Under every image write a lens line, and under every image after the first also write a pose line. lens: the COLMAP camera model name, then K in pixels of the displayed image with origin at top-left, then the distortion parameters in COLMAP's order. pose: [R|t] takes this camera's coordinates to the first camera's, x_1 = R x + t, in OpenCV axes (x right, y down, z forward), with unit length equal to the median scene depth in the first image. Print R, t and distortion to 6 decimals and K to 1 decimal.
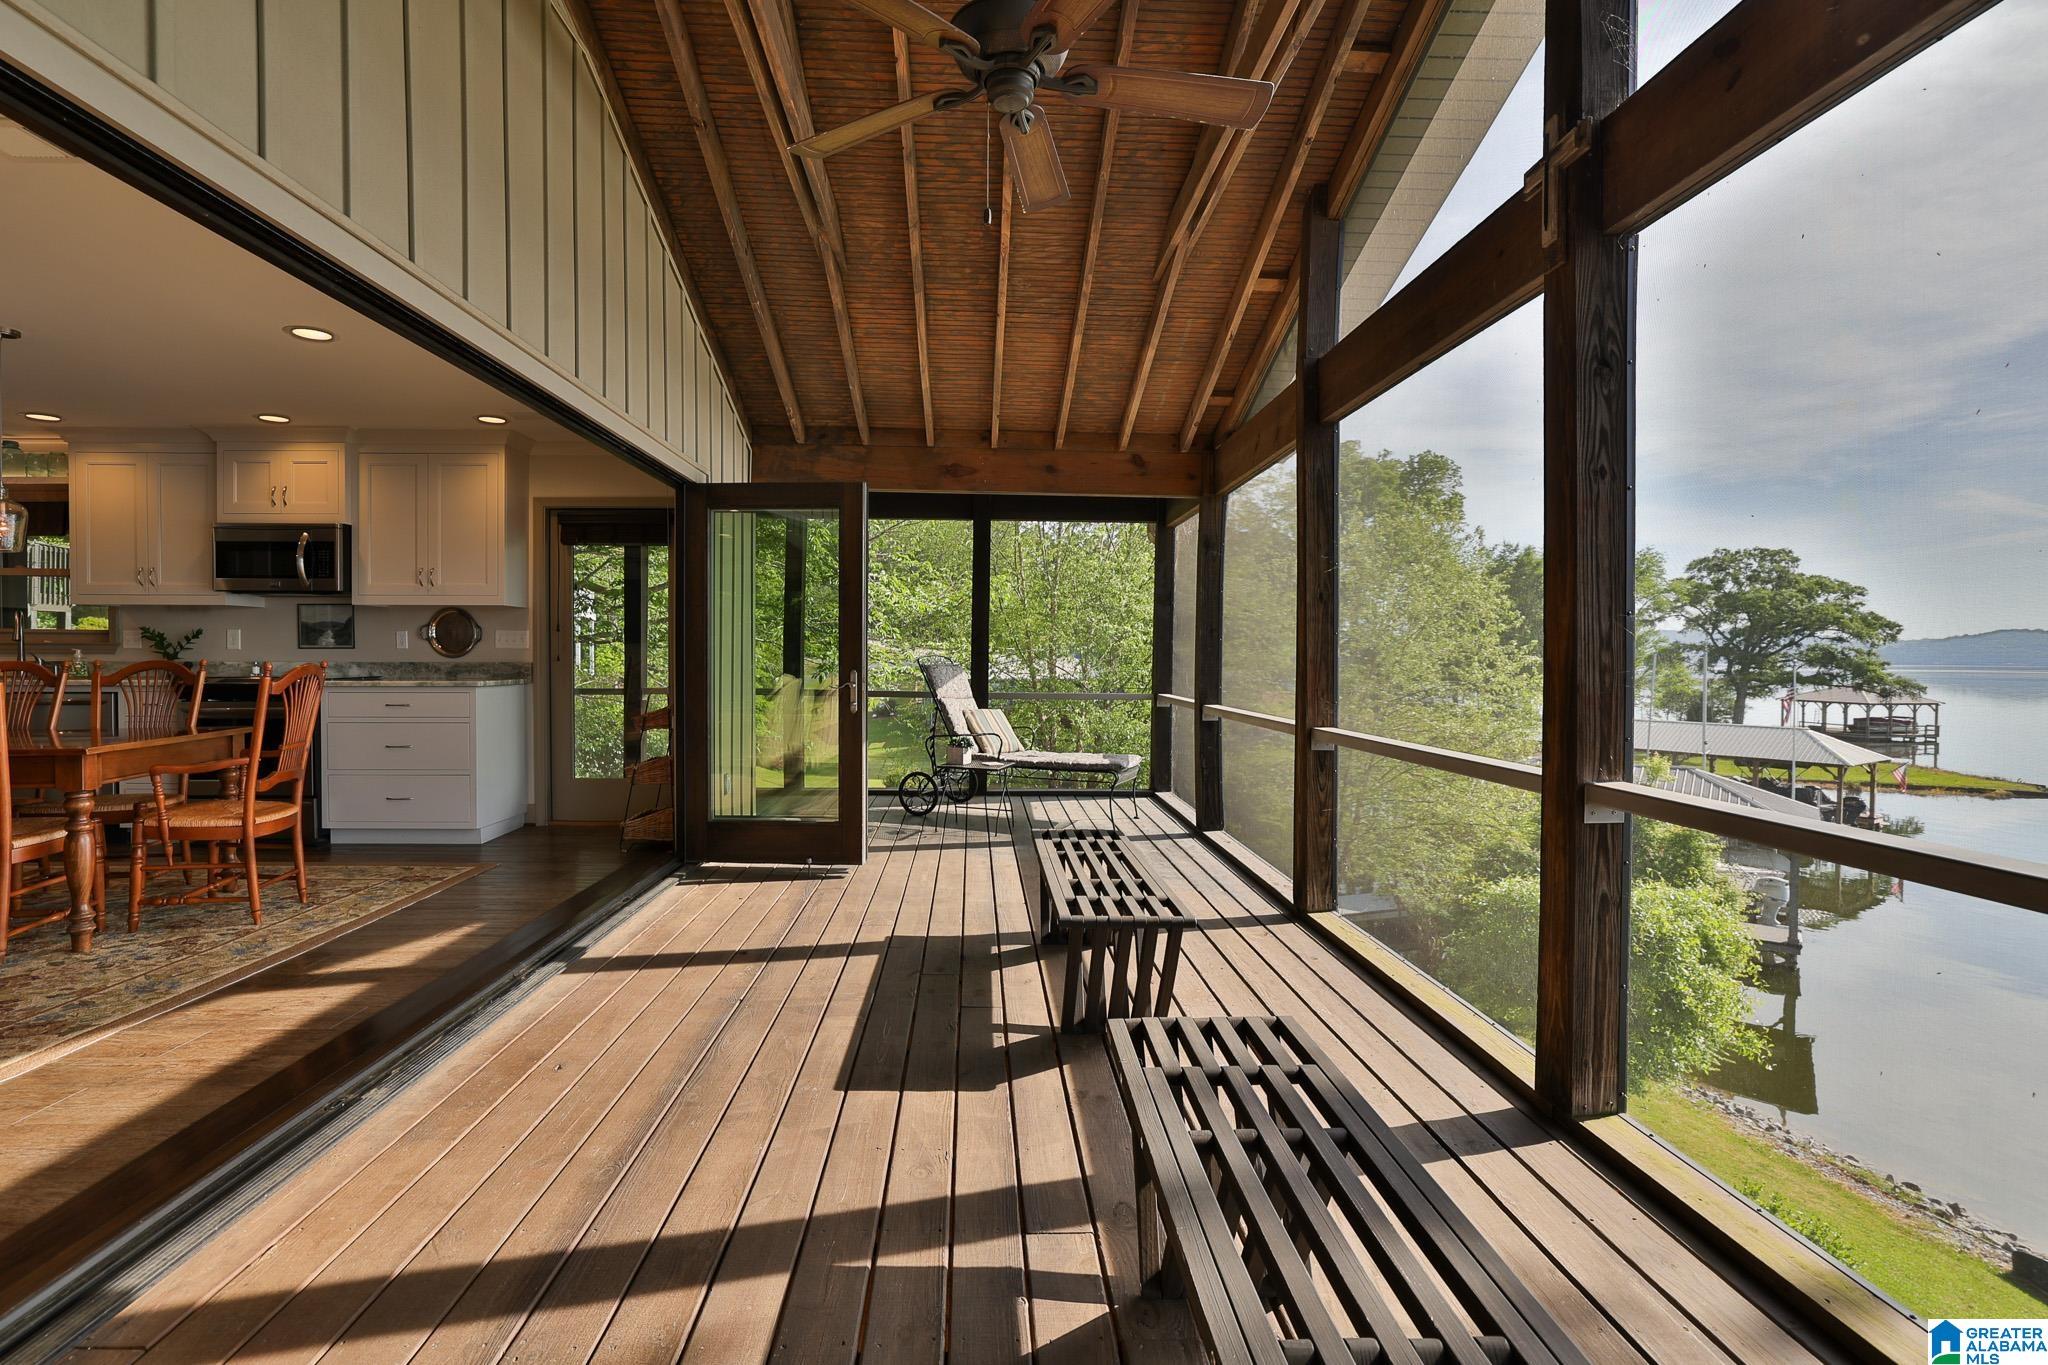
lens RADIAL K [[939.8, 0, 1000.1], [0, 939.8, 656.8], [0, 0, 1]] dist [-0.042164, 0.015505]
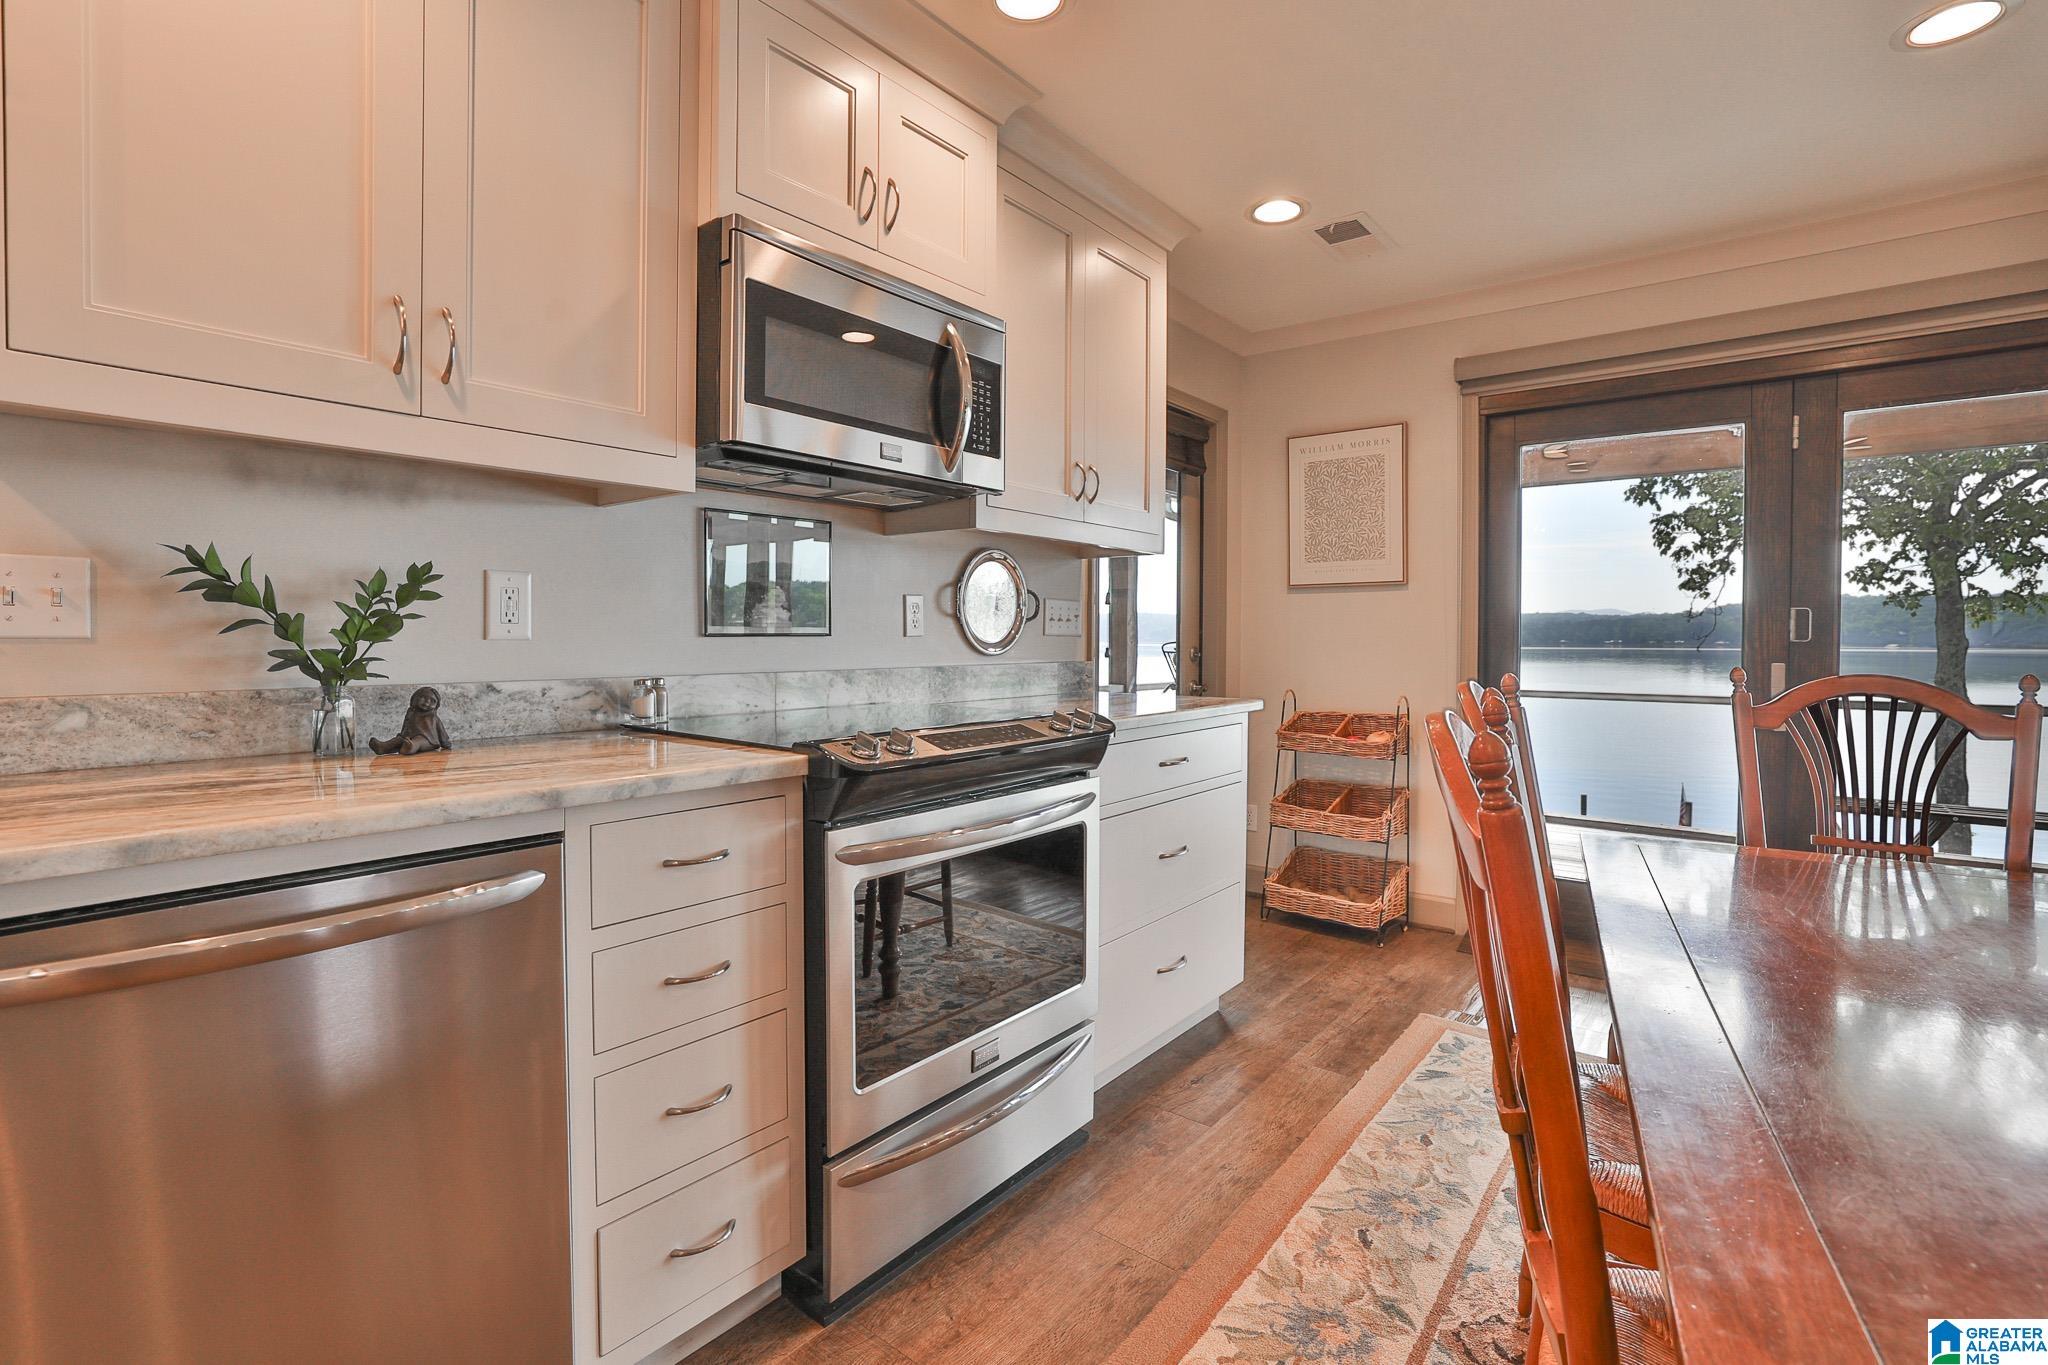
lens RADIAL K [[939.8, 0, 1000.1], [0, 939.8, 656.8], [0, 0, 1]] dist [-0.042164, 0.015505]
pose [[0.661239, -0.016950, 0.749984, -1.025646], [-0.000032, 0.999744, 0.022623, -0.010190], [-0.750175, -0.014983, 0.661069, 0.735912]]
